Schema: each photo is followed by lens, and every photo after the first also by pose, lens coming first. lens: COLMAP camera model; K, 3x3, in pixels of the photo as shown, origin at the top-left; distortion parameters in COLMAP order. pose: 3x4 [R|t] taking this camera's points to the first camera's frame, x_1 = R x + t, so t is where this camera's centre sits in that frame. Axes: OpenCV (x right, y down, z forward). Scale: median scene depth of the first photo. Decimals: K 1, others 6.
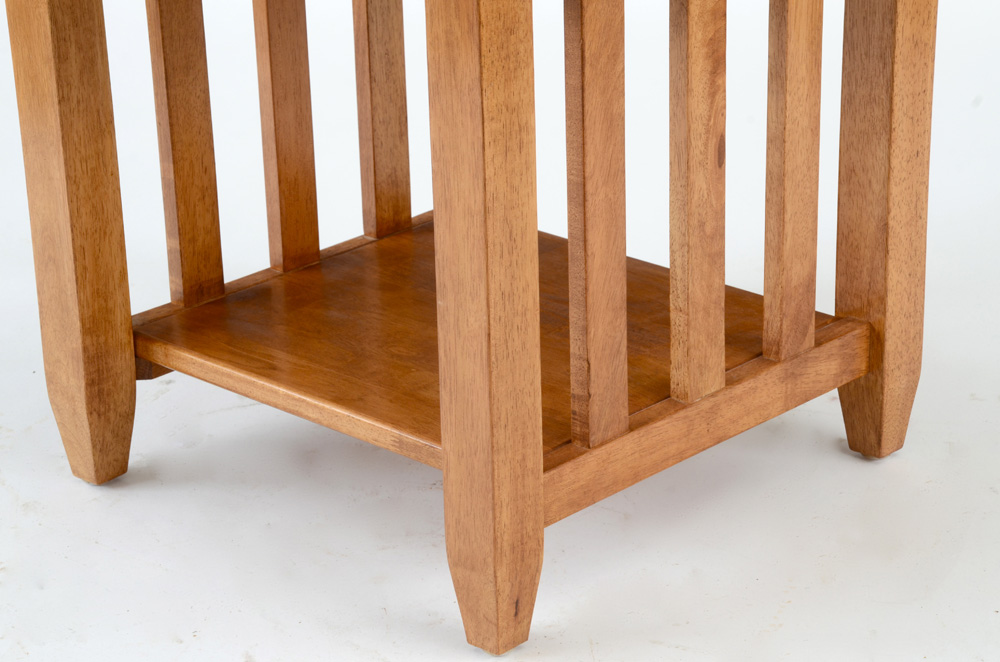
lens RADIAL K [[2801.2, 0, 495.0], [0, 2801.2, 331.7], [0, 0, 1]] dist [0.778851, 0.000000]
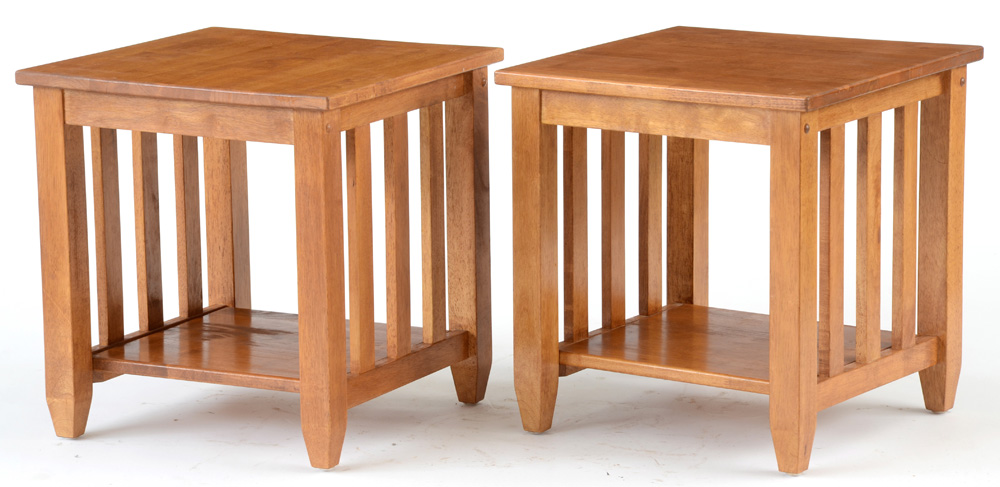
lens RADIAL K [[3868.1, 0, 501.6], [0, 3868.1, 257.6], [0, 0, 1]] dist [1.349106, 0.000000]
pose [[0.985027, -0.018471, 0.171409, -0.655380], [0.048222, 0.984078, -0.171069, 0.411148], [-0.165520, 0.176774, 0.970234, -1.651388]]
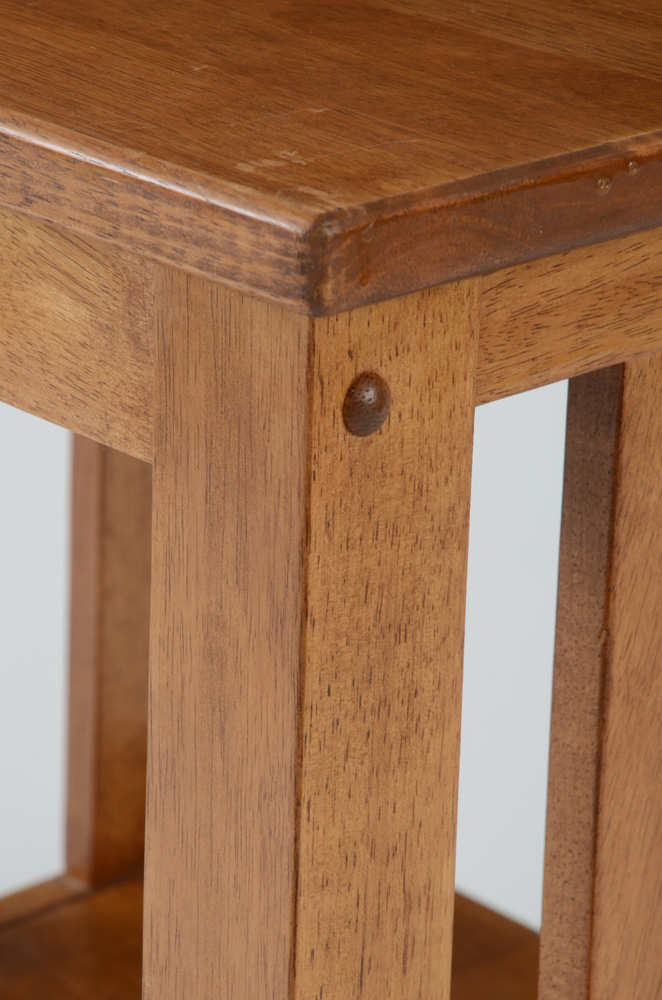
lens RADIAL K [[3861.3, 0, 331.2], [0, 3861.3, 518.2], [0, 0, 1]] dist [1.065060, 0.000000]
pose [[0.996857, 0.074198, -0.027755, 0.008212], [-0.074570, 0.997136, -0.012596, -0.098493], [0.026741, 0.014626, 0.999535, 0.466797]]
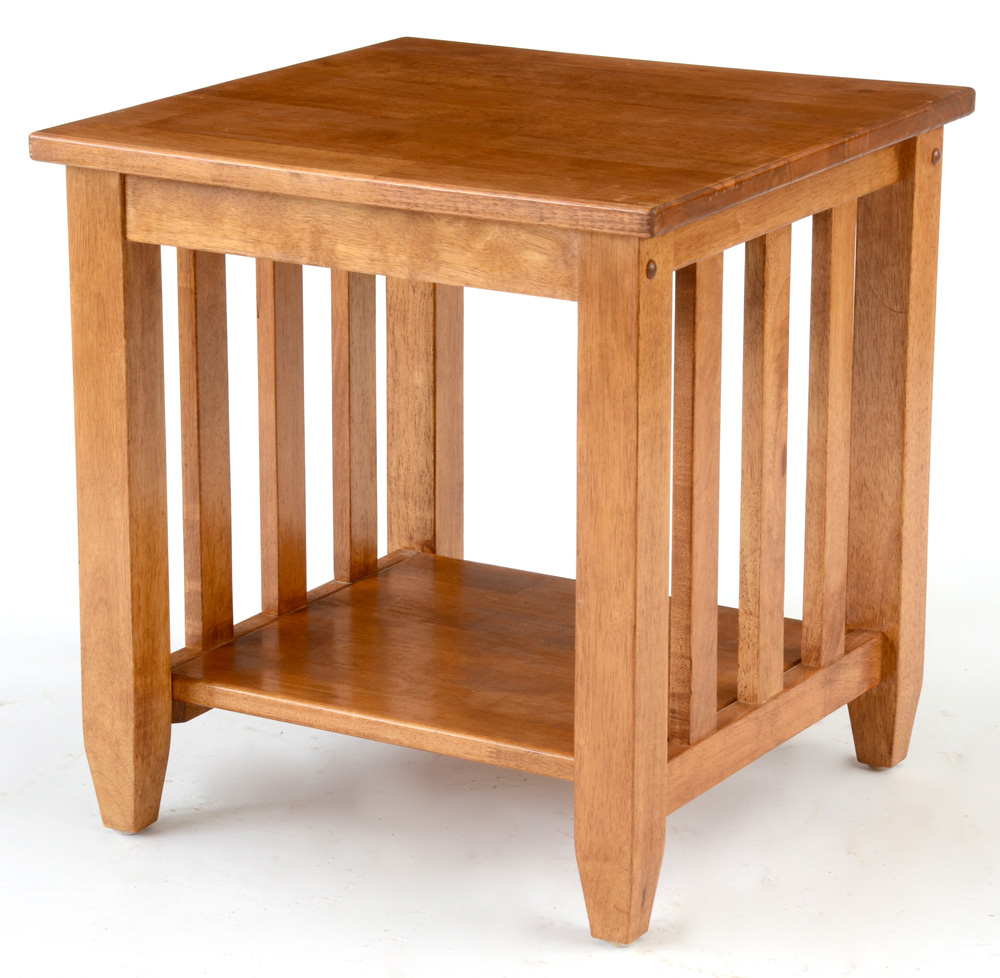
lens RADIAL K [[3925.6, 0, 483.5], [0, 3925.6, 513.4], [0, 0, 1]] dist [0.612911, 0.000000]
pose [[0.975542, -0.035011, 0.217007, -0.340424], [0.055839, 0.994321, -0.090602, 0.080755], [-0.212602, 0.100504, 0.971956, -0.396262]]
